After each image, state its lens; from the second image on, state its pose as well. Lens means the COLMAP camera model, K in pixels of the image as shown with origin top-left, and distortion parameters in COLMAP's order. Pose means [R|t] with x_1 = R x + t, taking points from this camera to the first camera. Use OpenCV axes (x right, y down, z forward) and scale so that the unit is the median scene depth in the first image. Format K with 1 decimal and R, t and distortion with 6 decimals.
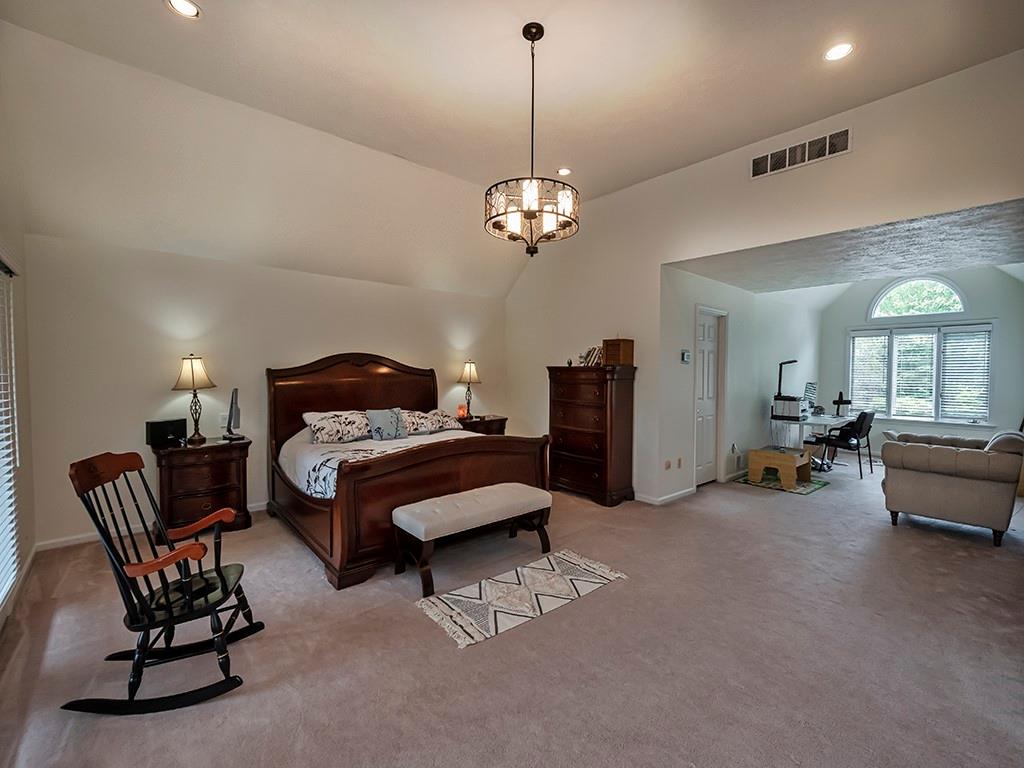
lens RADIAL K [[449.2, 0, 511.8], [0, 449.2, 378.5], [0, 0, 1]] dist [0.001002, -0.000084]
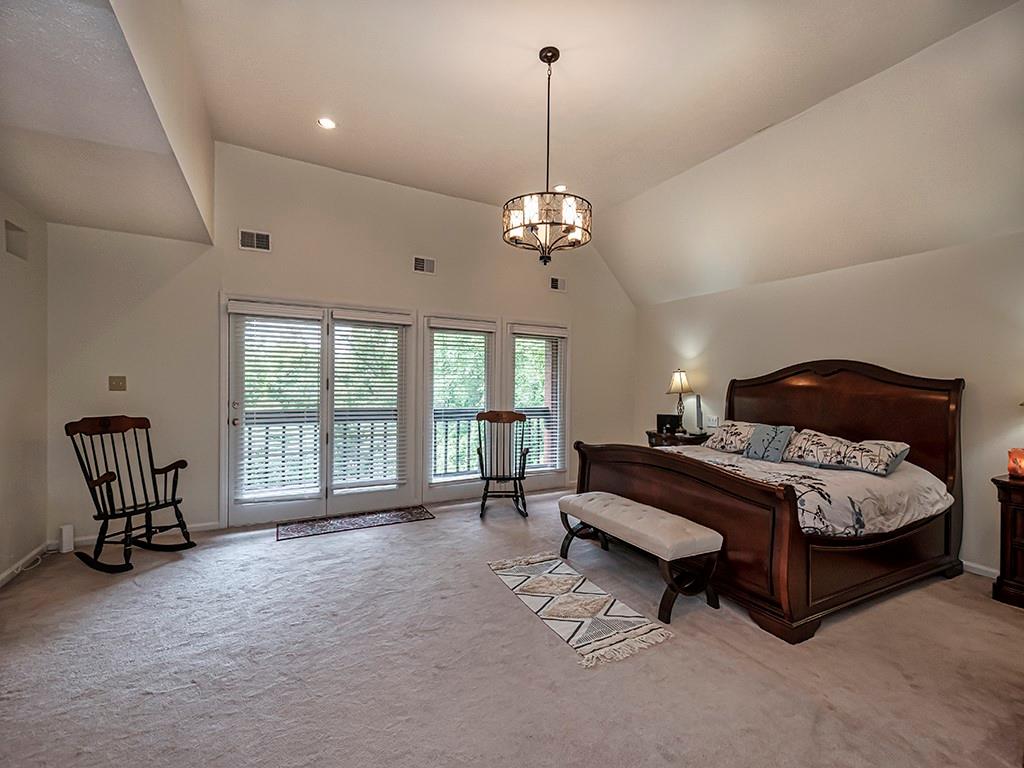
lens RADIAL K [[444.8, 0, 512.0], [0, 444.8, 384.0], [0, 0, 1]] dist [0.001487, 0.000062]
pose [[-0.221342, -0.003049, -0.975191, 0.822738], [-0.034347, 0.999399, 0.004671, 0.003514], [0.974591, 0.034528, -0.221314, 0.881647]]
